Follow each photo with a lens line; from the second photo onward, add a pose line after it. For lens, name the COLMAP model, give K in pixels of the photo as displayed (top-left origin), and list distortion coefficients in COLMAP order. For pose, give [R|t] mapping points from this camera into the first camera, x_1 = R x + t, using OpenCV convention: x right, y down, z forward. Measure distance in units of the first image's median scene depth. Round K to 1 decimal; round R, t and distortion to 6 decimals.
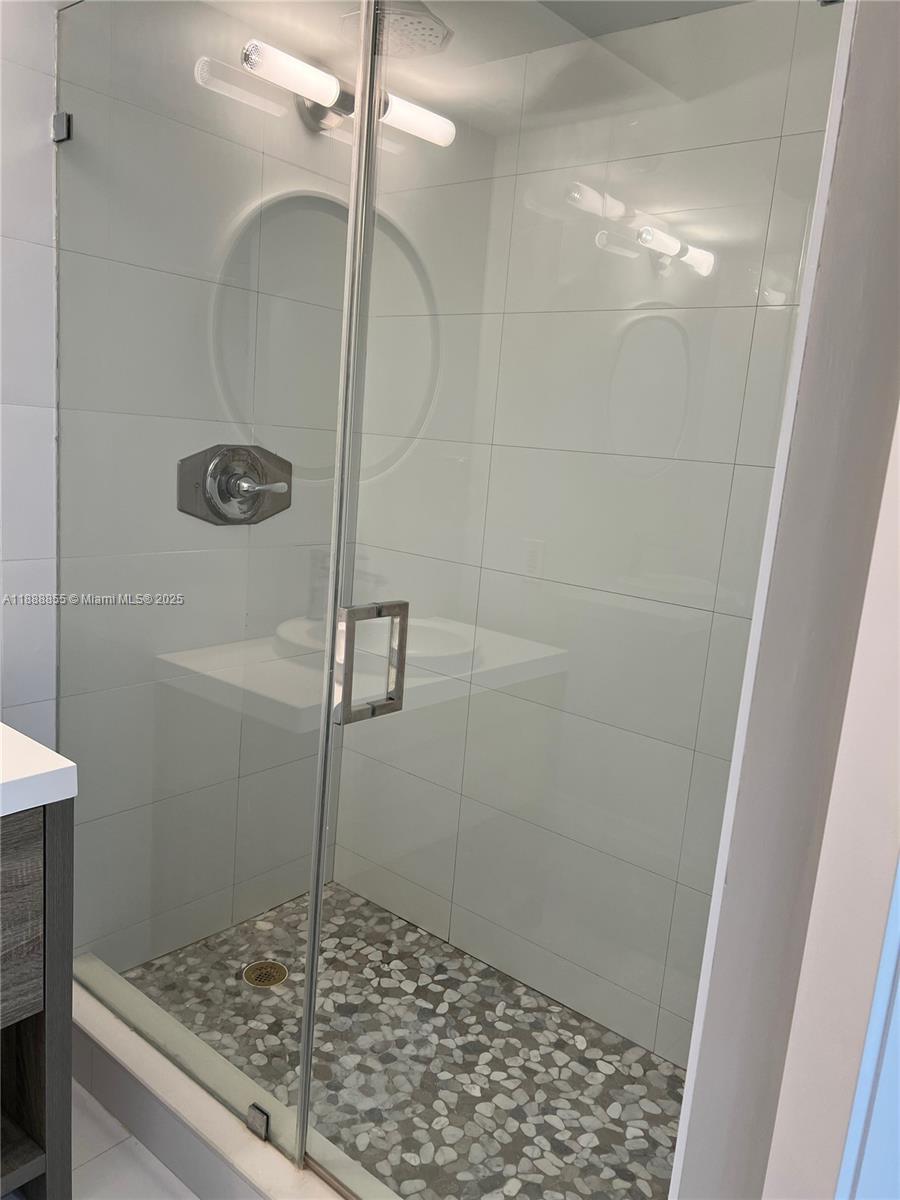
lens RADIAL K [[925.3, 0, 450.0], [0, 925.3, 600.0], [0, 0, 1]] dist [0.061044, -0.068914]
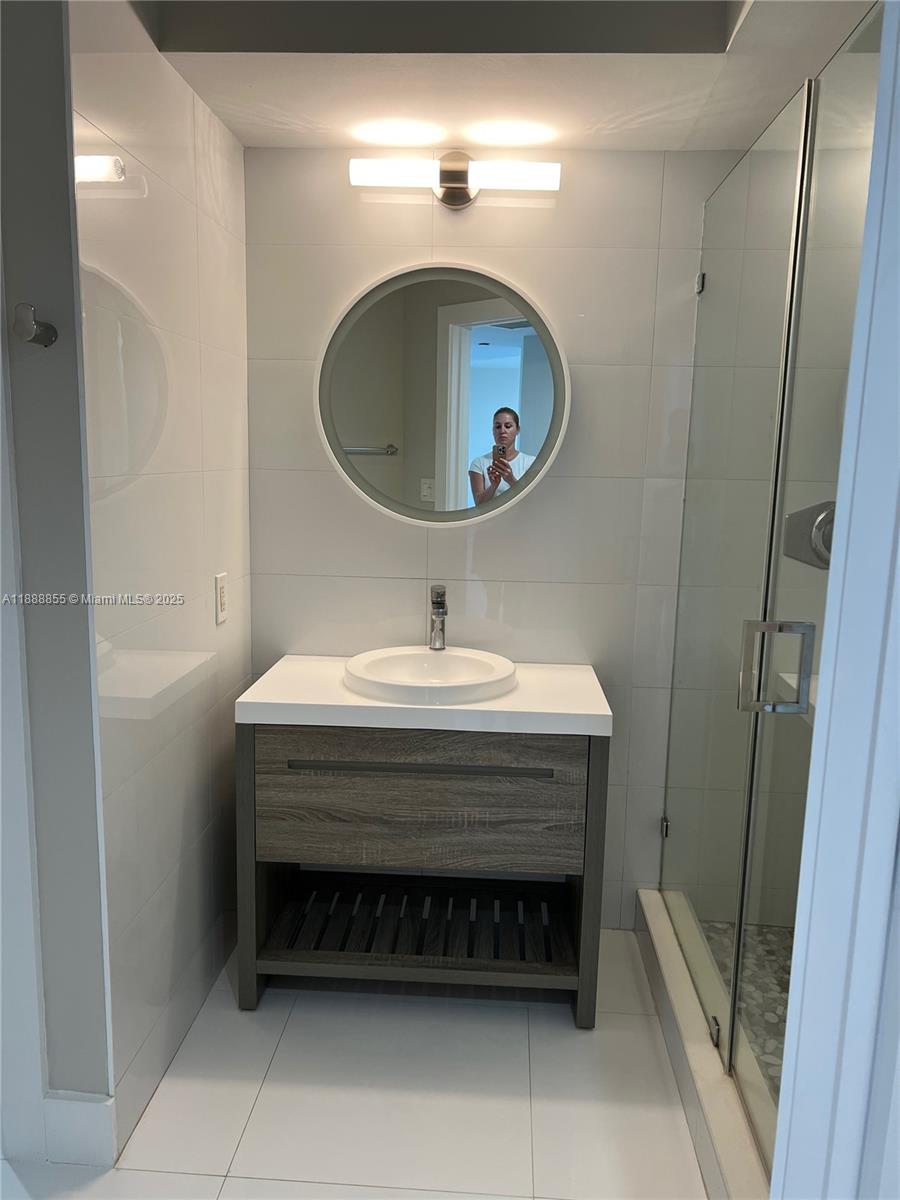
lens RADIAL K [[925.3, 0, 450.0], [0, 925.3, 600.0], [0, 0, 1]] dist [0.061044, -0.068914]
pose [[0.595811, 0.067957, -0.800244, 0.529013], [-0.127285, 0.991810, -0.010543, 0.037215], [0.792974, 0.108141, 0.599582, -0.099018]]
